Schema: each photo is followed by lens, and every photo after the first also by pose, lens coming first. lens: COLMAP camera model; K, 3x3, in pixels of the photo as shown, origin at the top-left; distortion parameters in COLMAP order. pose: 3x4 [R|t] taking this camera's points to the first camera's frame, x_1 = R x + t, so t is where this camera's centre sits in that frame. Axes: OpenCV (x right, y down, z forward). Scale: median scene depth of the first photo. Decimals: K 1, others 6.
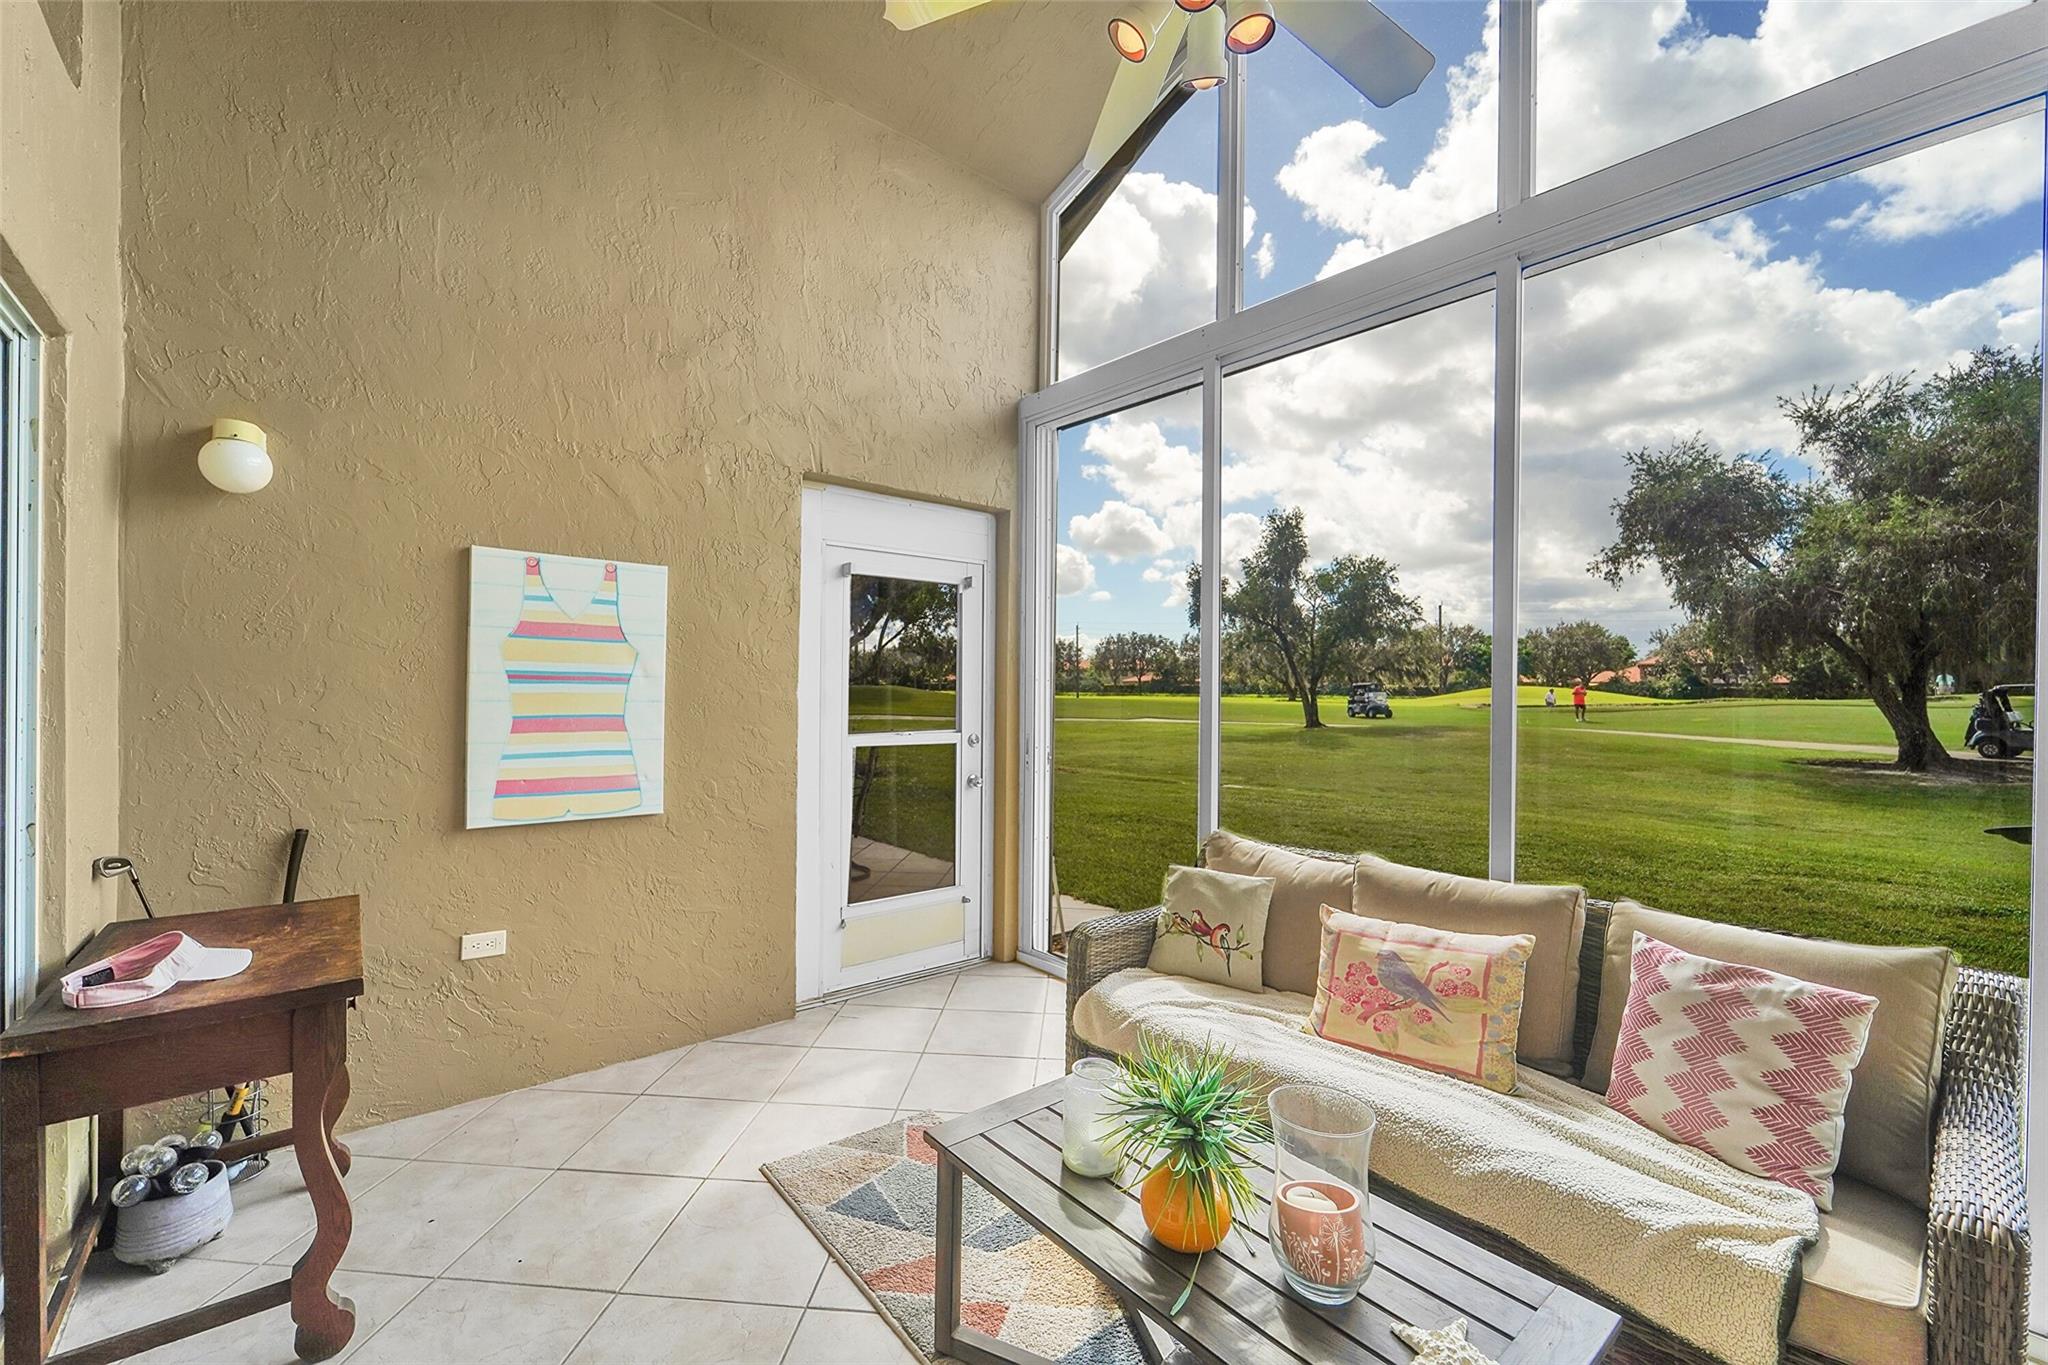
lens RADIAL K [[824.9, 0, 1012.8], [0, 824.9, 681.8], [0, 0, 1]] dist [-0.001893, 0.000833]
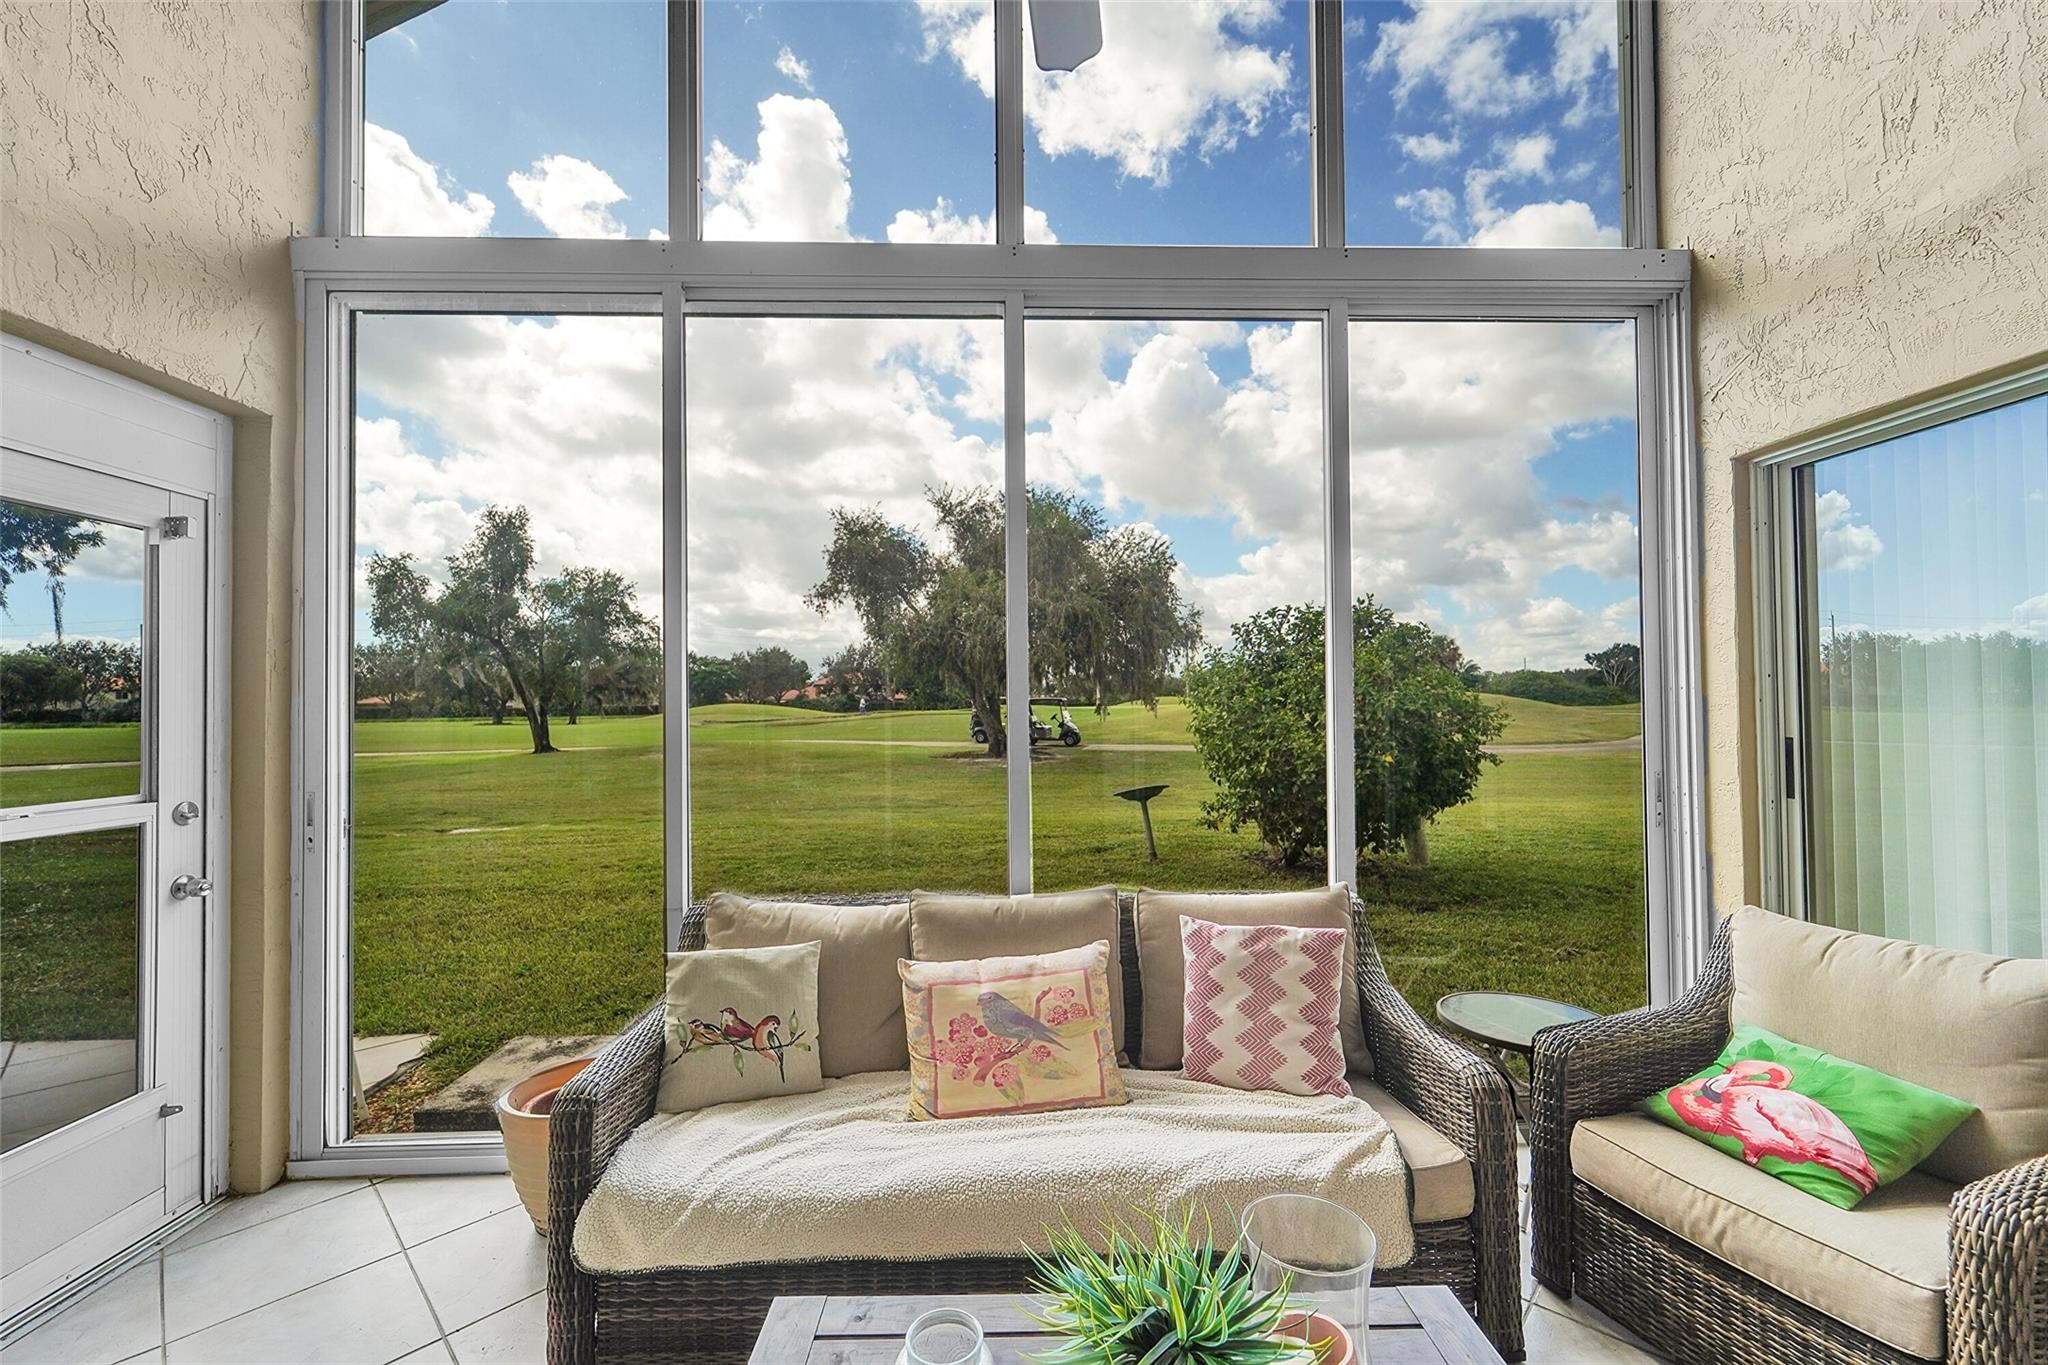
lens RADIAL K [[824.9, 0, 1015.6], [0, 824.9, 687.5], [0, 0, 1]] dist [-0.001893, 0.000833]
pose [[0.625774, 0.000583, 0.780004, -0.136287], [0.012128, 0.999872, -0.010477, -0.001399], [-0.779910, 0.016016, 0.625687, 0.227574]]
